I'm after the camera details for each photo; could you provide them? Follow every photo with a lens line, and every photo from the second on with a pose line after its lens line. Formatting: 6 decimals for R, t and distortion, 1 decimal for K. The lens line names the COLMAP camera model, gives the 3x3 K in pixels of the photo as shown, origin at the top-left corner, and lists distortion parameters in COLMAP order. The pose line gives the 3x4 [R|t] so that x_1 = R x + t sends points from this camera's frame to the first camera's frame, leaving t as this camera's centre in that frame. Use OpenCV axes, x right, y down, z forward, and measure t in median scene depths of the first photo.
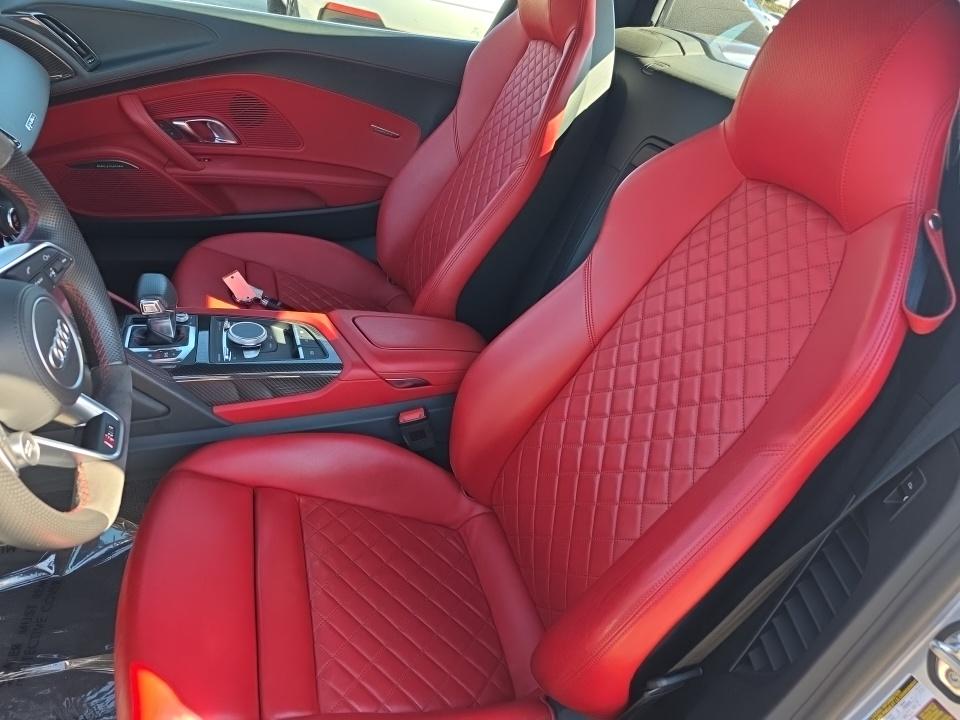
lens RADIAL K [[663.6, 0, 480.0], [0, 663.6, 360.0], [0, 0, 1]] dist [0.054689, -0.044567]
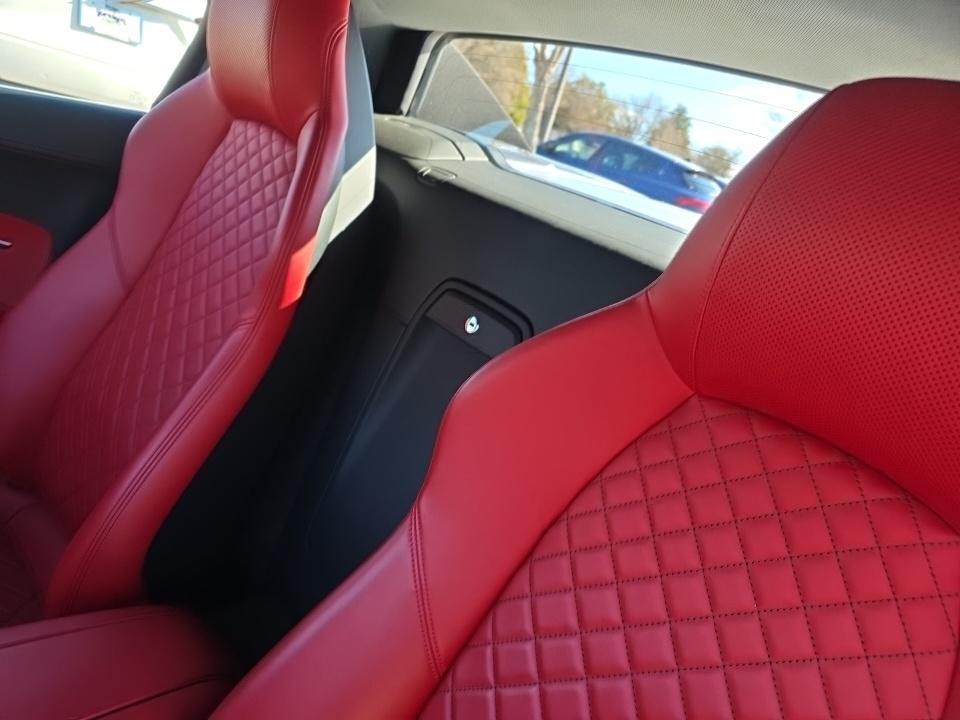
lens RADIAL K [[635.2, 0, 480.0], [0, 635.2, 360.0], [0, 0, 1]] dist [0.133248, -0.181686]
pose [[0.894976, -0.083603, 0.438211, -0.008068], [0.121202, 0.990903, -0.058489, -0.196022], [-0.429335, 0.105458, 0.896967, 0.389089]]
